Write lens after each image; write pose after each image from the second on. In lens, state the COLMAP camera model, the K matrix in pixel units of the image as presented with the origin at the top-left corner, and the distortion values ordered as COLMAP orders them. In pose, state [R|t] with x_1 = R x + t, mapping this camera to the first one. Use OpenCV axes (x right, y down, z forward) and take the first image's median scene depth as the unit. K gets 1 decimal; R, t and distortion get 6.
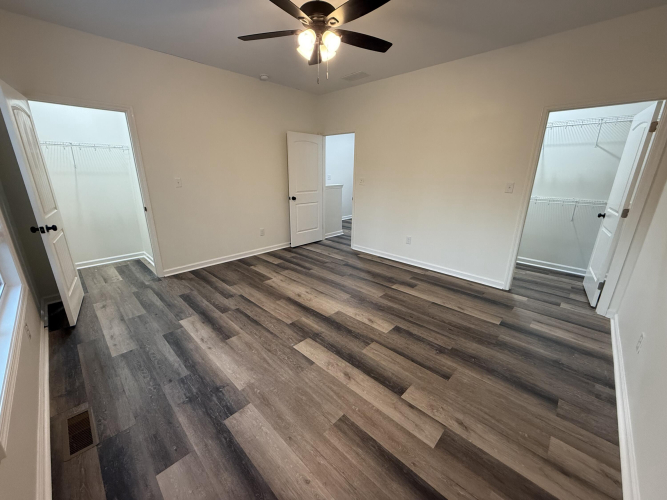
lens RADIAL K [[264.3, 0, 335.9], [0, 264.3, 250.9], [0, 0, 1]] dist [0.002368, -0.000407]
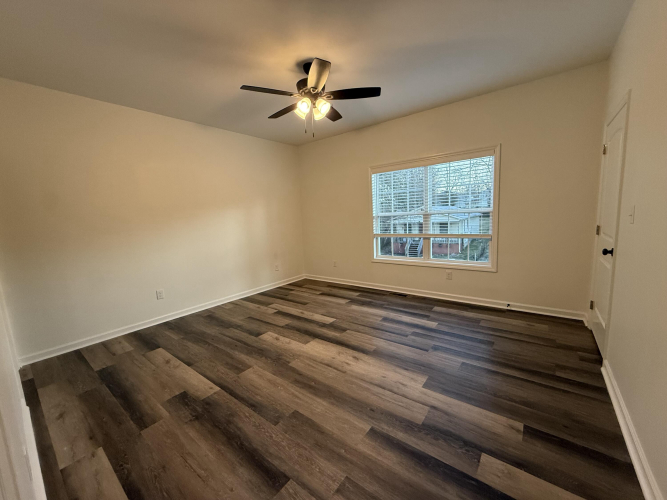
lens RADIAL K [[264.3, 0, 333.3], [0, 264.3, 247.0], [0, 0, 1]] dist [0.002368, -0.000407]
pose [[-0.994600, 0.051090, -0.090341, -0.023422], [0.009878, 0.913094, 0.407630, -0.547543], [0.103316, 0.404536, -0.908667, 1.898865]]
